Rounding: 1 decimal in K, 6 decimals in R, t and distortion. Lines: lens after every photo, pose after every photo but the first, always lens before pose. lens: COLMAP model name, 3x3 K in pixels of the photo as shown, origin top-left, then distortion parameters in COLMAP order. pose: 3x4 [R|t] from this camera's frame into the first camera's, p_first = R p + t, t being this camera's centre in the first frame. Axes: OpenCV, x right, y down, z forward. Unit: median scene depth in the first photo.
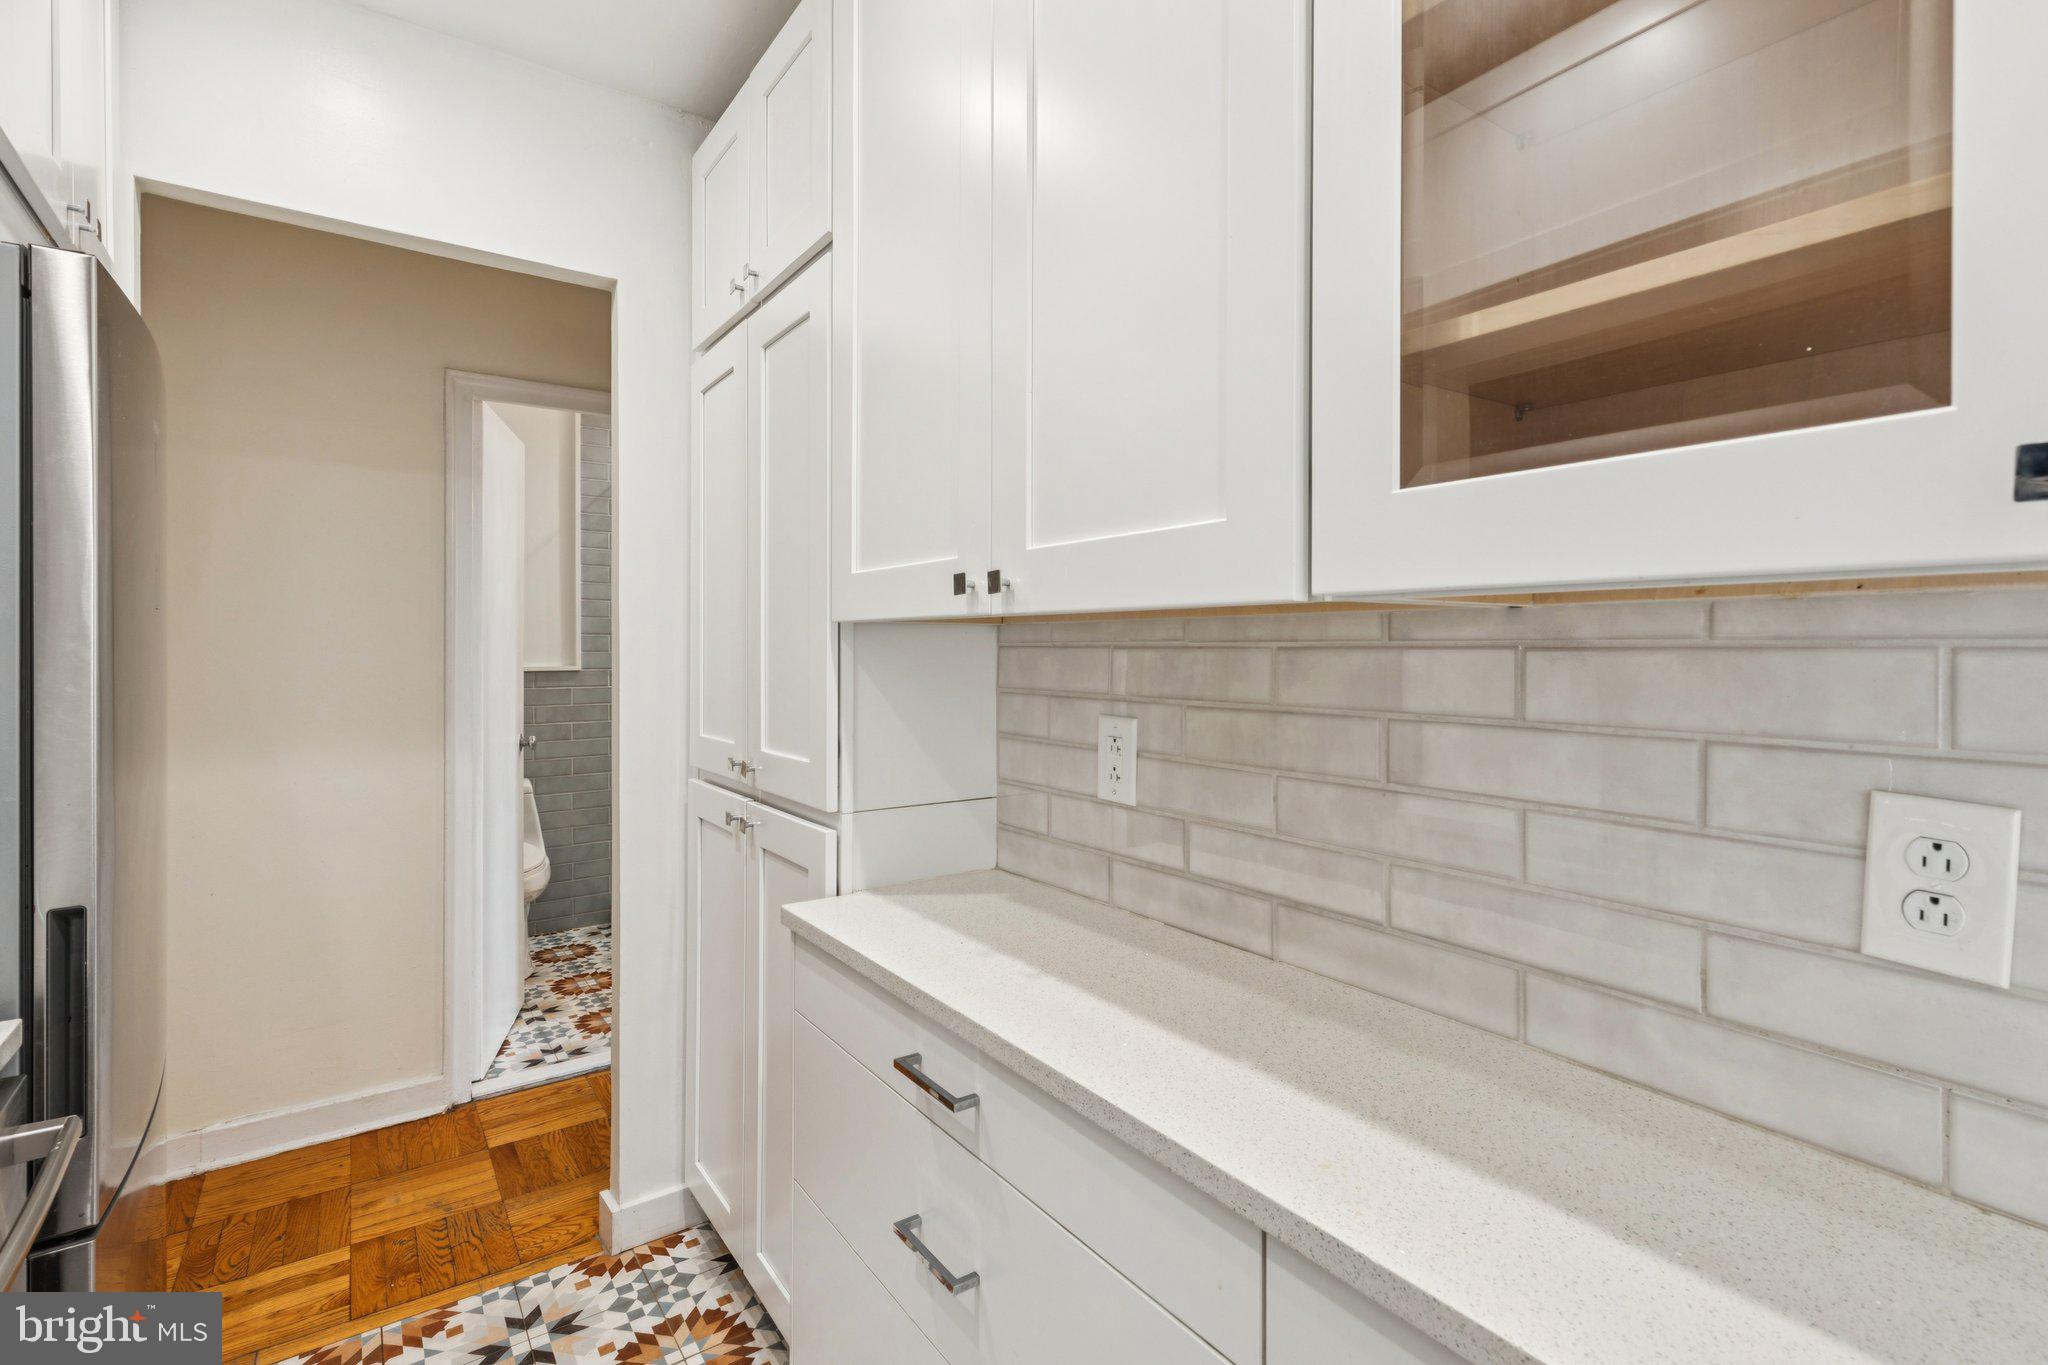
lens RADIAL K [[960.3, 0, 1005.6], [0, 960.3, 656.1], [0, 0, 1]] dist [0.005195, 0.000145]
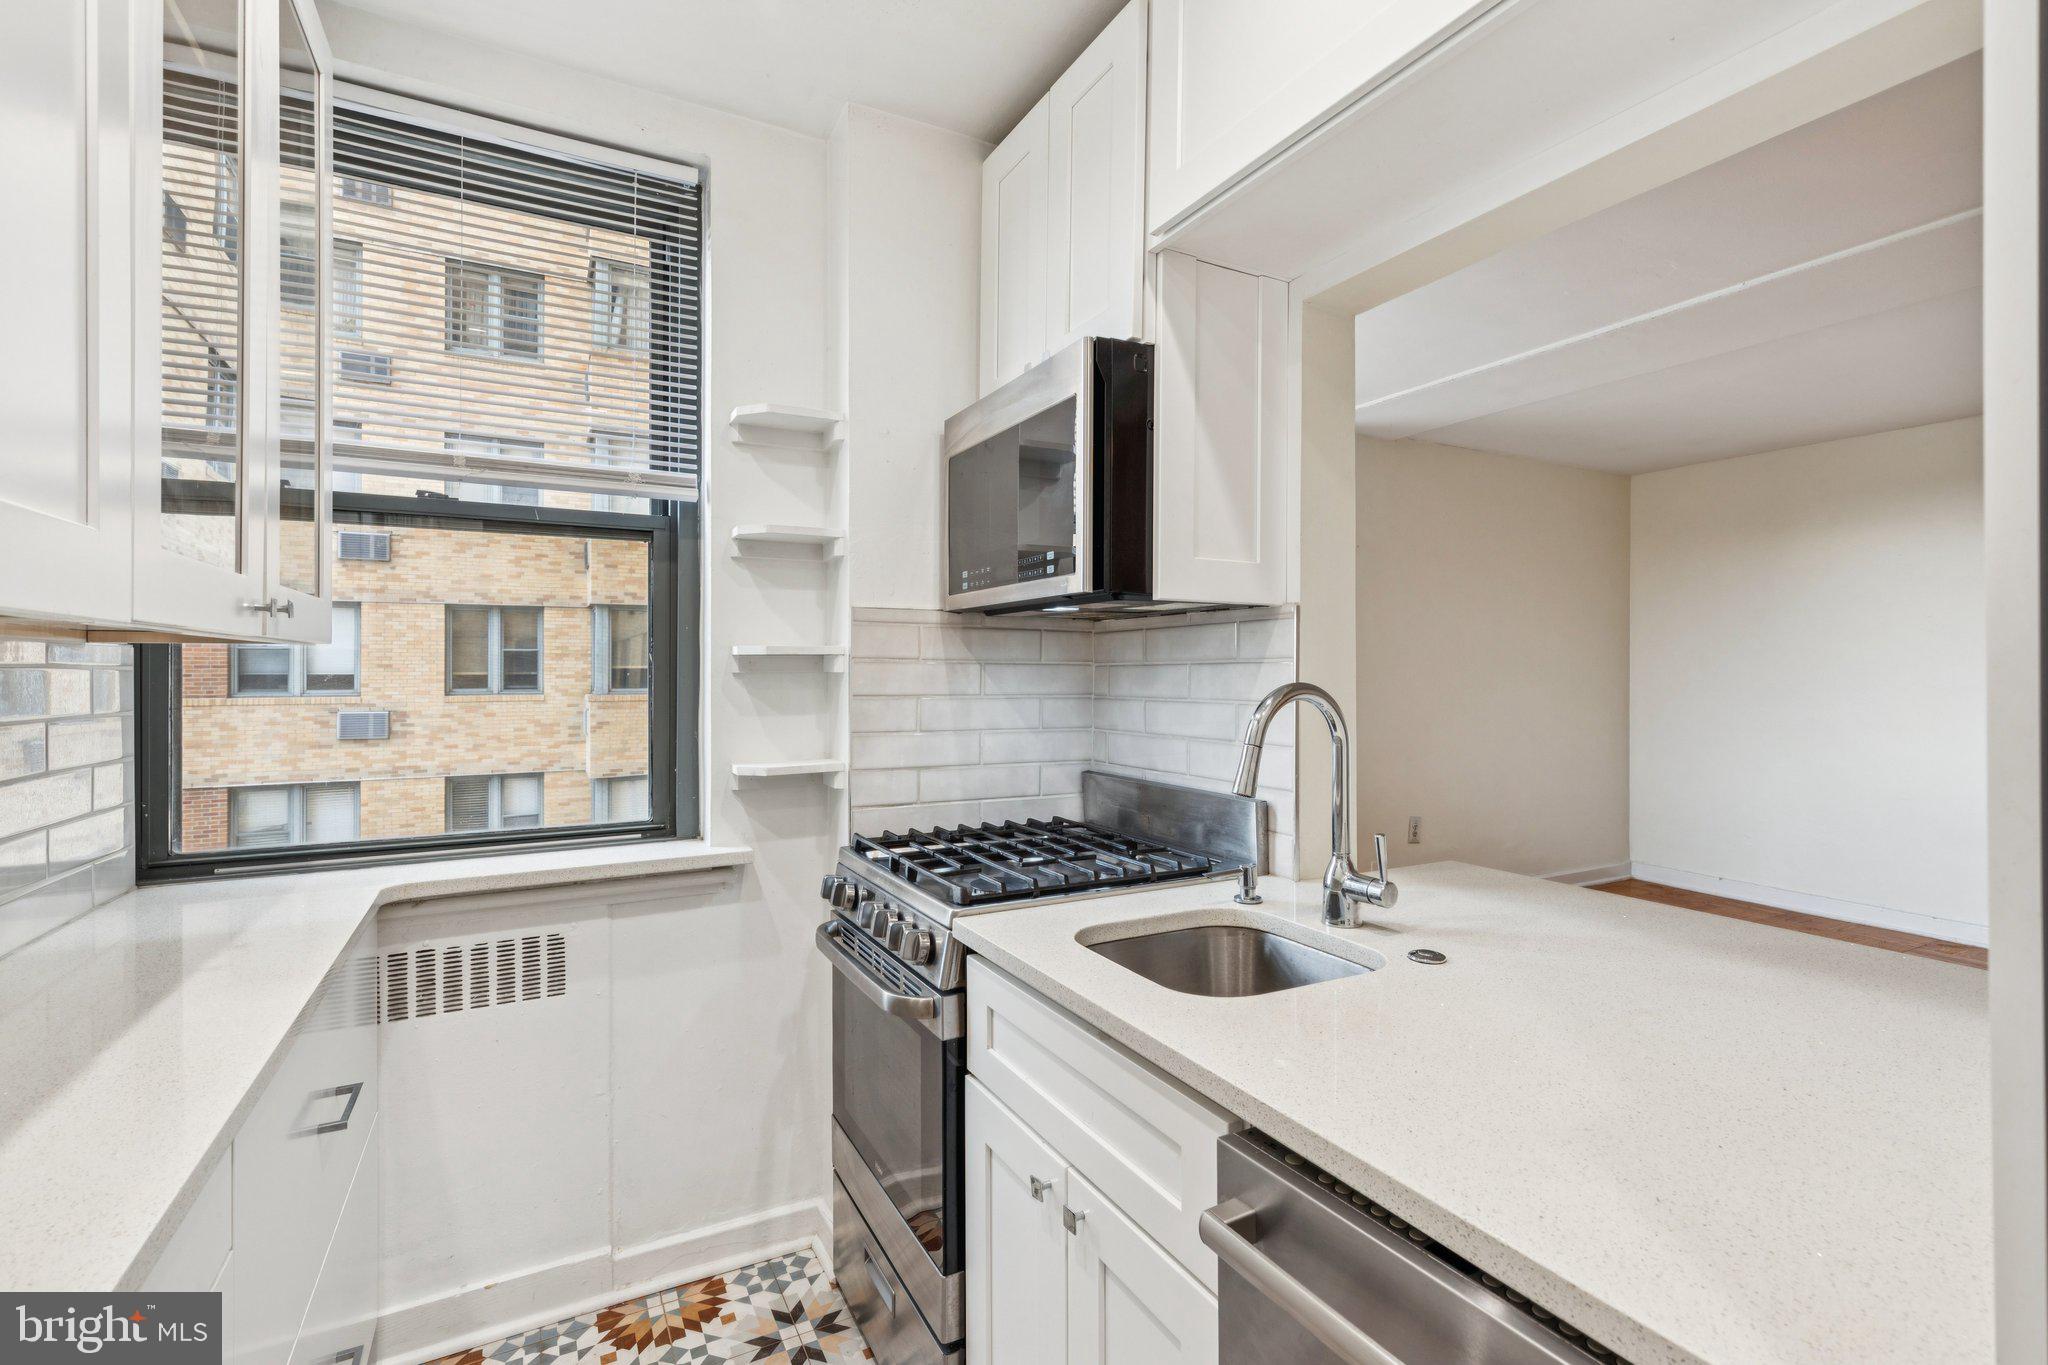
lens RADIAL K [[934.0, 0, 1021.1], [0, 934.0, 666.0], [0, 0, 1]] dist [0.006411, -0.000162]
pose [[-0.994594, -0.001046, 0.103836, -0.557652], [-0.000789, 0.999997, 0.002518, -0.010209], [-0.103838, 0.002423, -0.994591, 1.321322]]
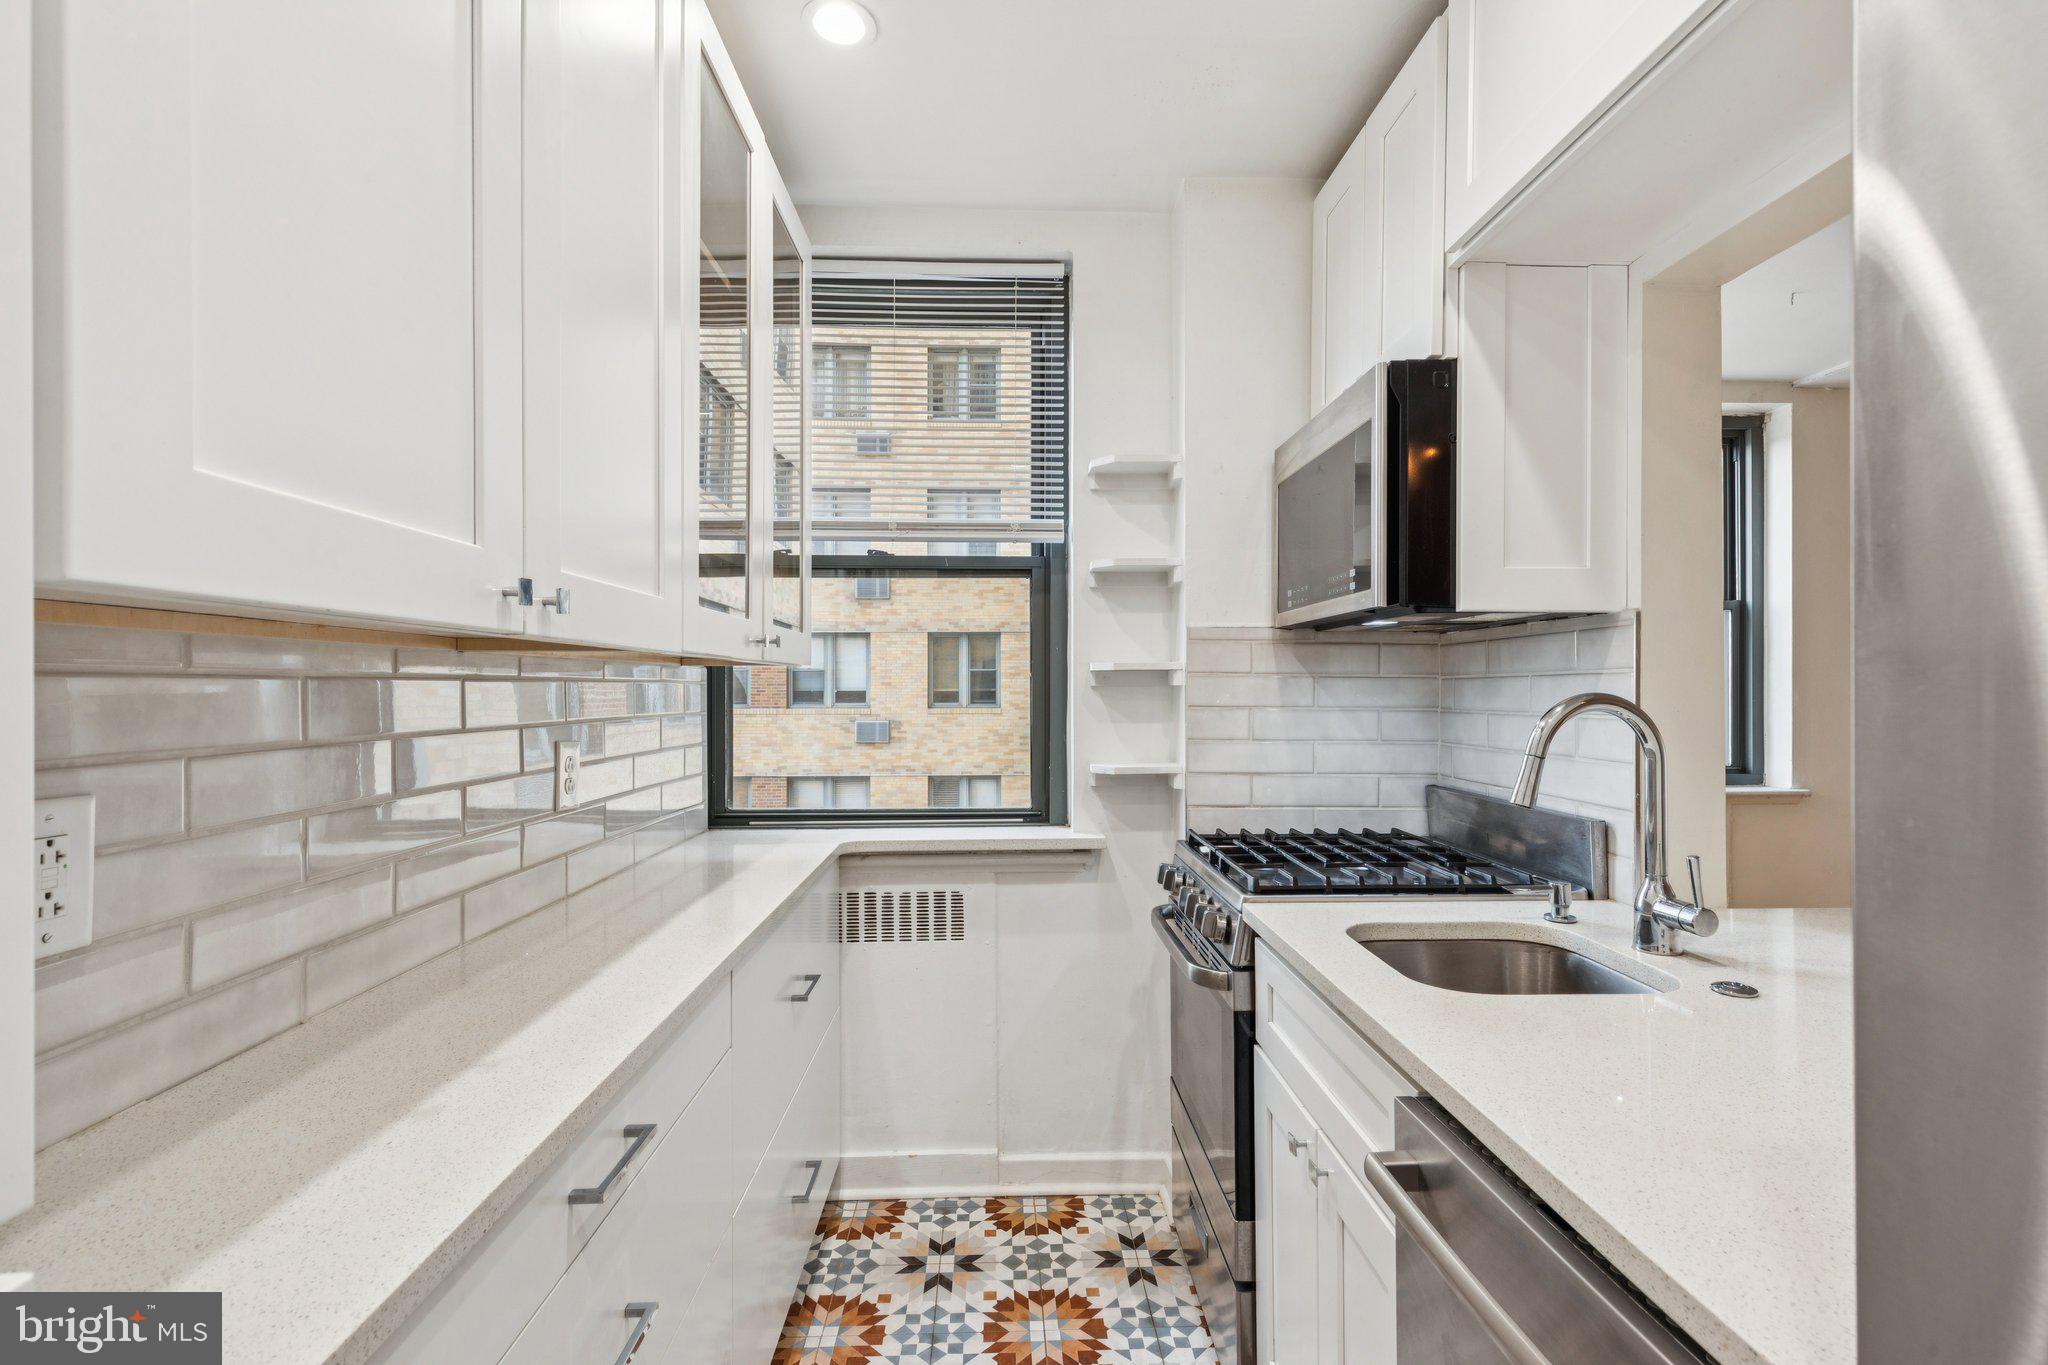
lens RADIAL K [[919.6, 0, 1022.1], [0, 919.6, 680.0], [0, 0, 1]] dist [0.008533, -0.000414]
pose [[-0.847134, 0.003106, 0.531371, -0.785234], [0.002573, 0.999995, -0.001744, -0.002406], [-0.531374, -0.000110, -0.847137, 1.430830]]
